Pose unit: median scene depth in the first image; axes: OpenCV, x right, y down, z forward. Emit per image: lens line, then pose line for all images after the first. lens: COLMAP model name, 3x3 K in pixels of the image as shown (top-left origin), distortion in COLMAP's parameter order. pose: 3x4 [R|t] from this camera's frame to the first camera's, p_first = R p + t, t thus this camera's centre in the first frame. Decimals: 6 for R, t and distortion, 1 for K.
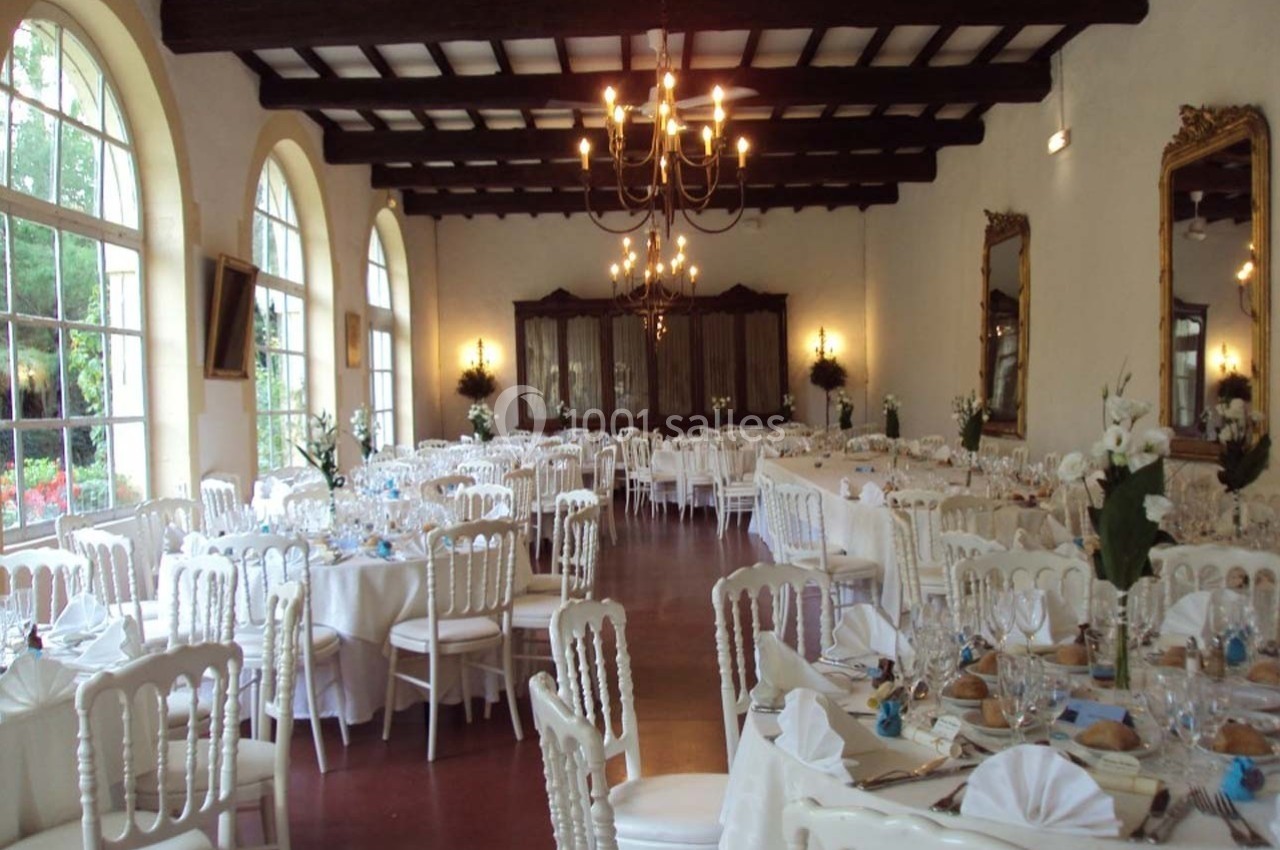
lens RADIAL K [[1235.9, 0, 640.0], [0, 1235.9, 425.0], [0, 0, 1]] dist [-0.089964, 0.000079]
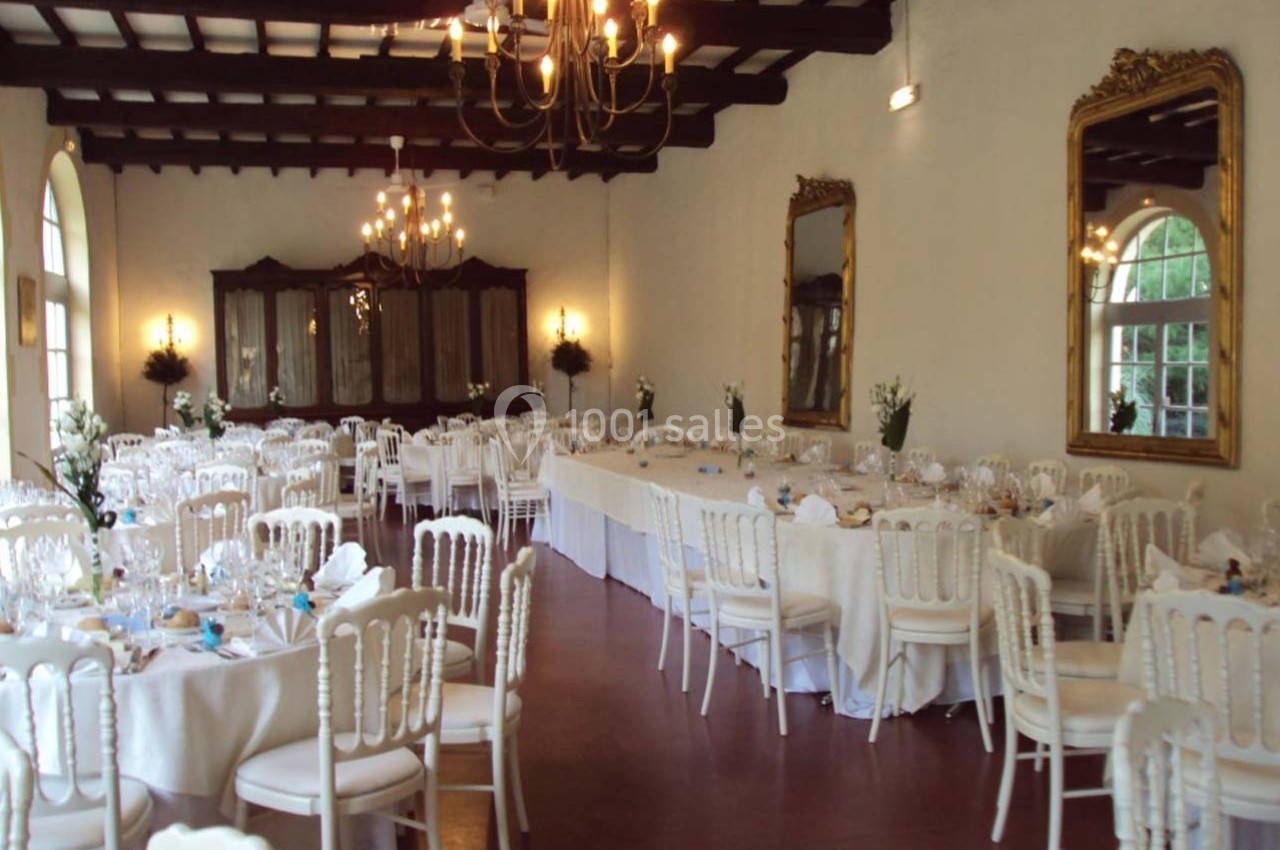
lens RADIAL K [[1235.9, 0, 640.0], [0, 1235.9, 425.0], [0, 0, 1]] dist [-0.089964, 0.000079]
pose [[0.962385, -0.006304, 0.271618, -0.074616], [0.002978, 0.999915, 0.012657, -0.004488], [-0.271675, -0.011372, 0.962322, 0.162276]]
